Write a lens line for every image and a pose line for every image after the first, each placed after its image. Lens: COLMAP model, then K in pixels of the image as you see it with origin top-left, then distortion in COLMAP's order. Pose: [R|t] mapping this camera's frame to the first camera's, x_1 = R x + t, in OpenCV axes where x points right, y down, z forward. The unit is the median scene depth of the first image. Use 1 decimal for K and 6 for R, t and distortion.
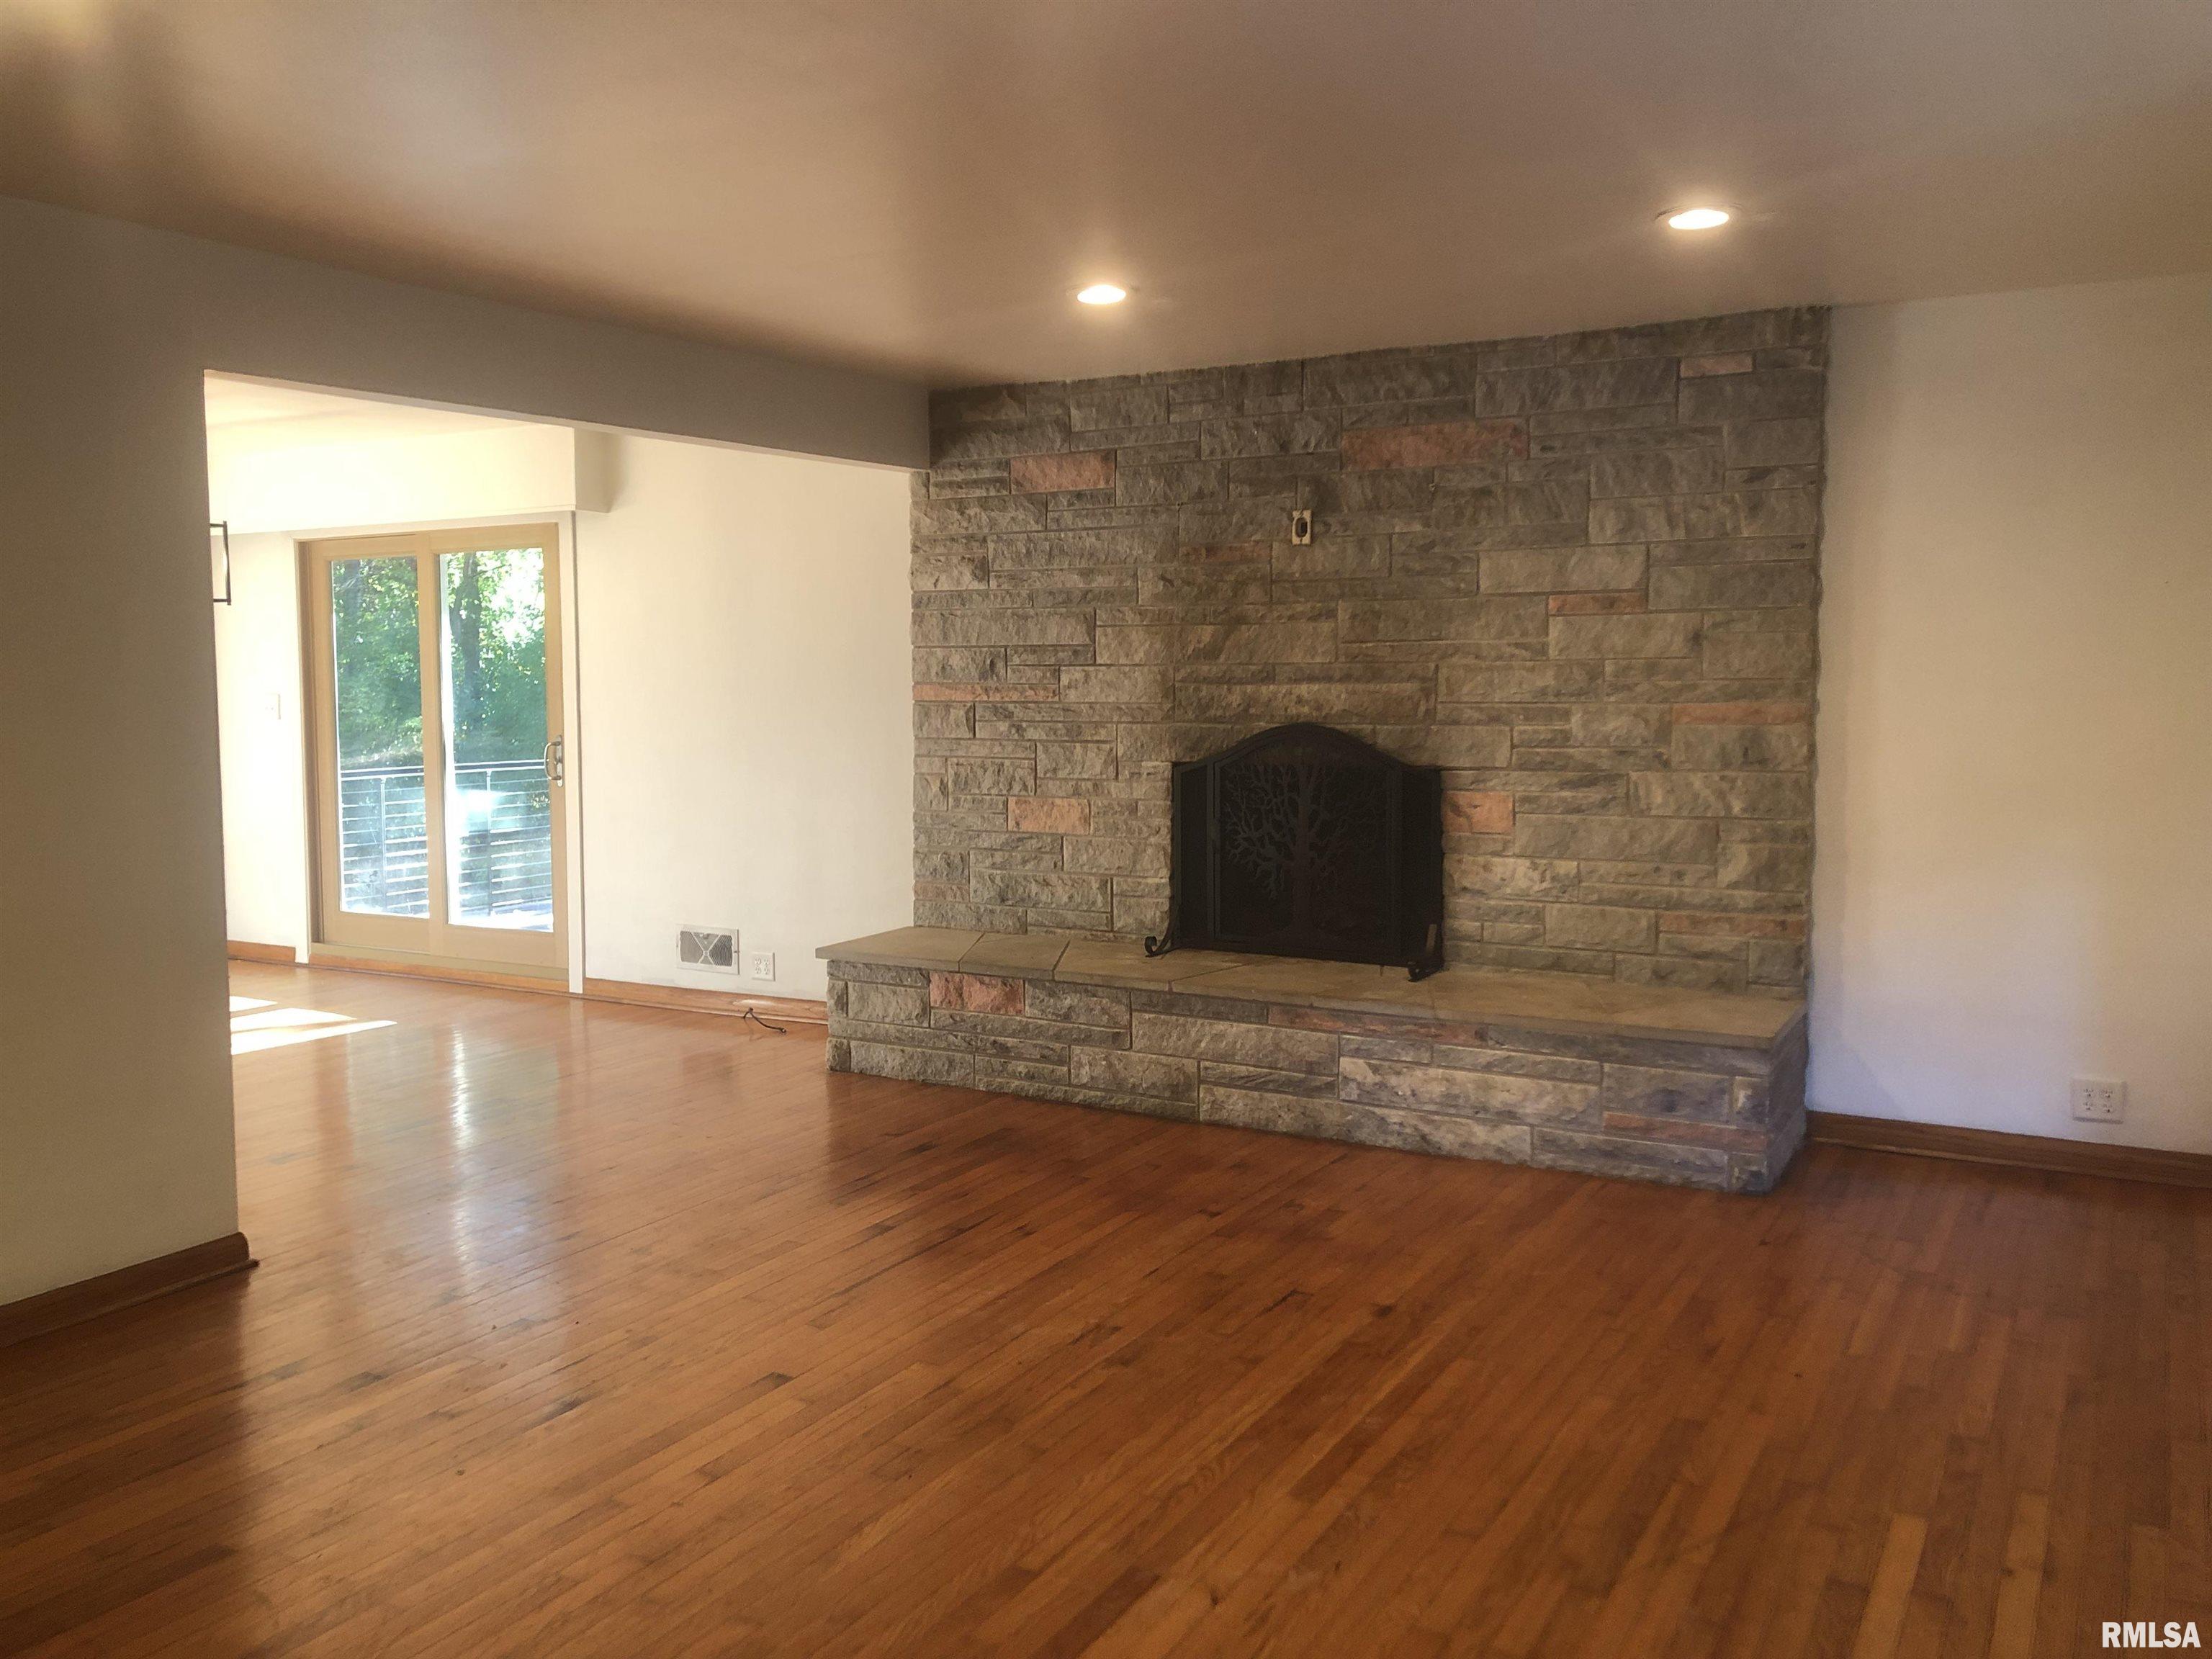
lens RADIAL K [[1802.6, 0, 1099.9], [0, 1802.6, 806.7], [0, 0, 1]] dist [0.028844, -0.040123]
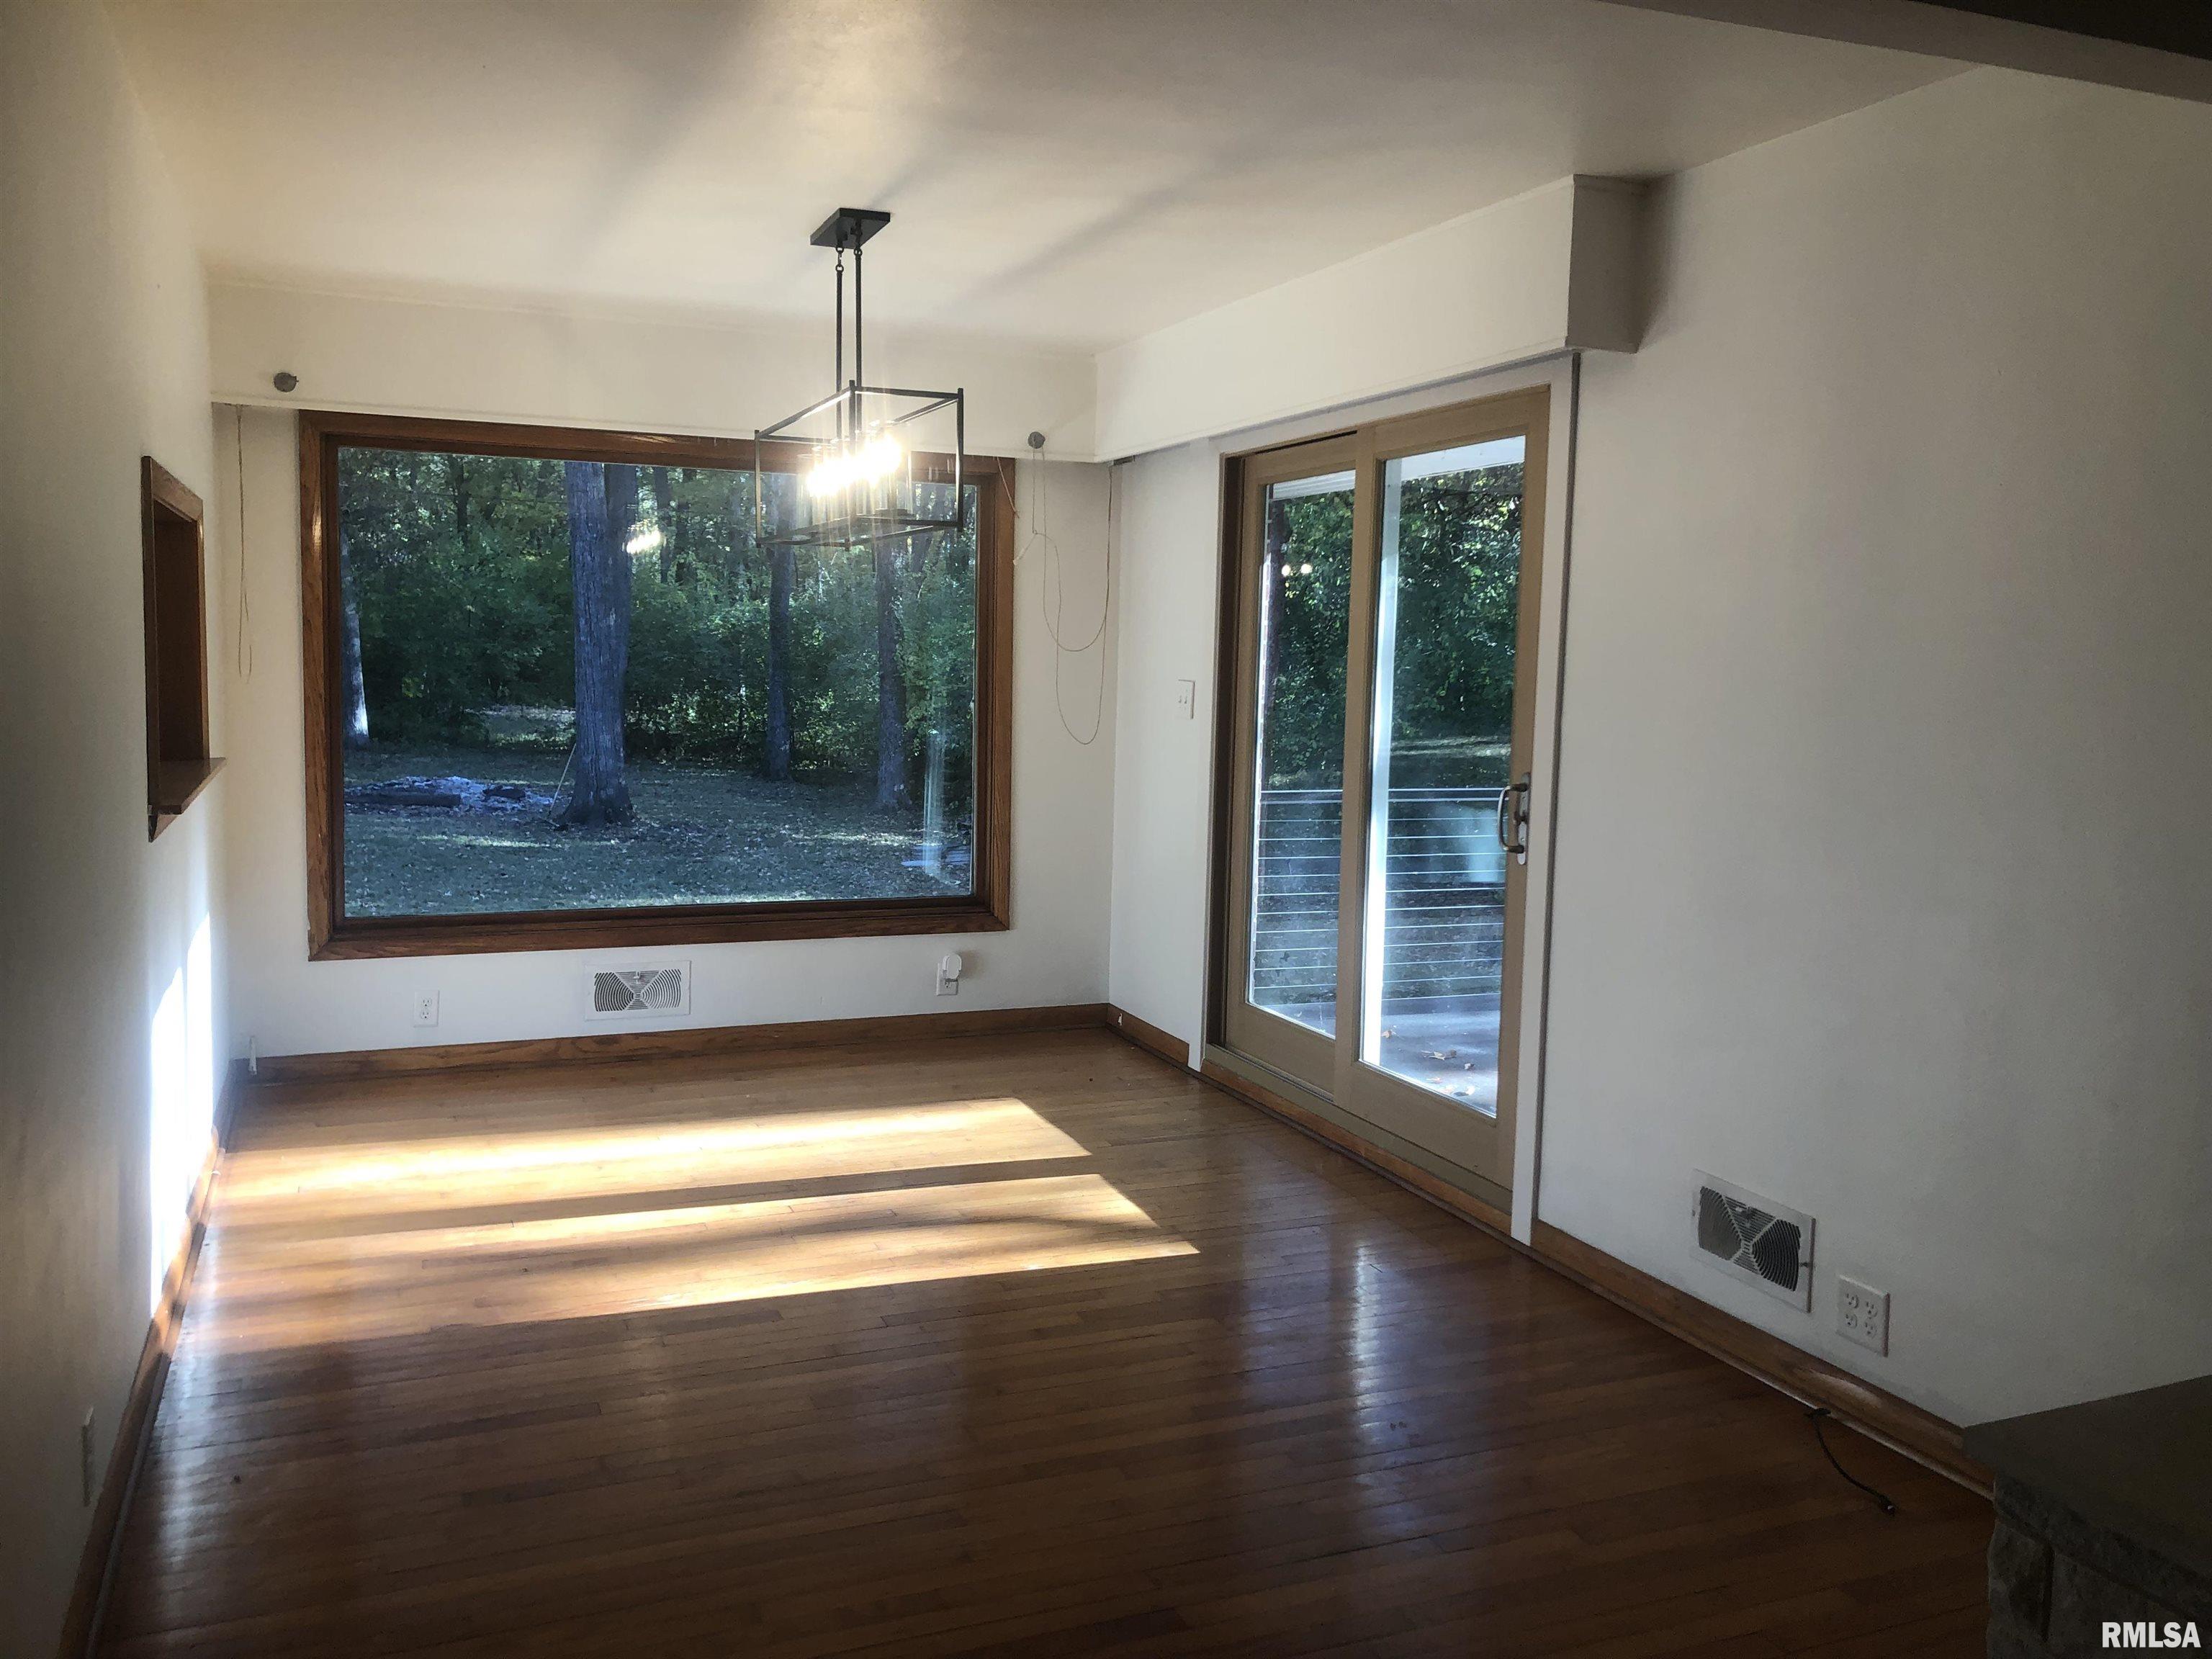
lens RADIAL K [[1802.6, 0, 1099.9], [0, 1802.6, 806.7], [0, 0, 1]] dist [0.028844, -0.040123]
pose [[0.790384, 0.076074, -0.607870, -0.066260], [-0.071150, 0.996944, 0.032252, -0.037786], [0.608466, 0.017759, 0.793382, 0.484309]]
